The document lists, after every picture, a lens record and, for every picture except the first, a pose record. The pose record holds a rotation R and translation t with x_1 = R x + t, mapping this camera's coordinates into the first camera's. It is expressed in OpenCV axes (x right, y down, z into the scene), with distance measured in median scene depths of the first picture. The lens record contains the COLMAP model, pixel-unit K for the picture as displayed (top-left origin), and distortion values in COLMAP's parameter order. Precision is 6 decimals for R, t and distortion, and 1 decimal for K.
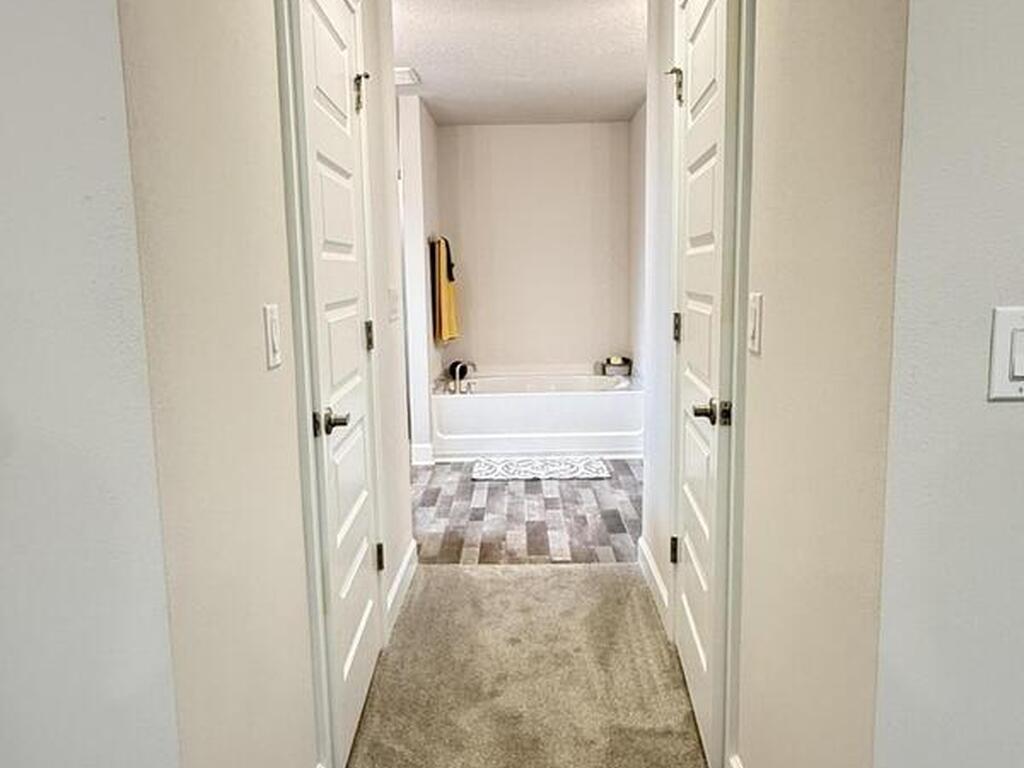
lens RADIAL K [[799.5, 0, 512.0], [0, 799.5, 384.0], [0, 0, 1]] dist [-0.001014, 0.005008]
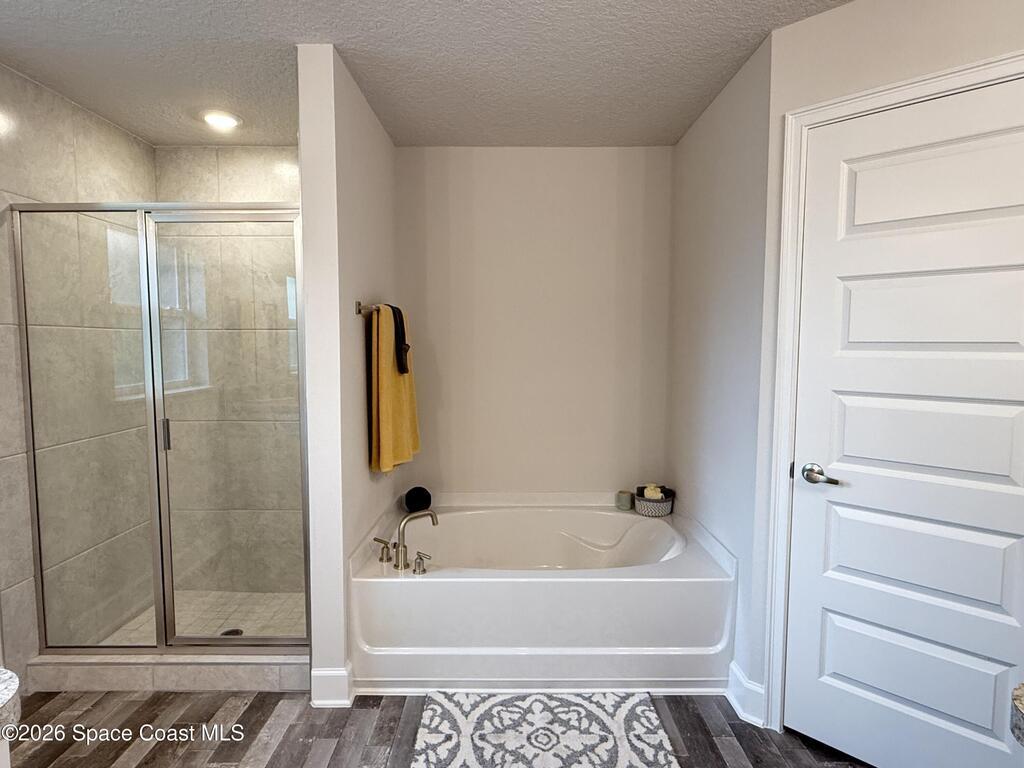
lens RADIAL K [[799.5, 0, 512.0], [0, 799.5, 384.0], [0, 0, 1]] dist [-0.001014, 0.005008]
pose [[0.999768, 0.018921, 0.010285, 0.003872], [-0.017858, 0.995303, -0.095149, -0.062116], [-0.012037, 0.094943, 0.995410, 0.374298]]
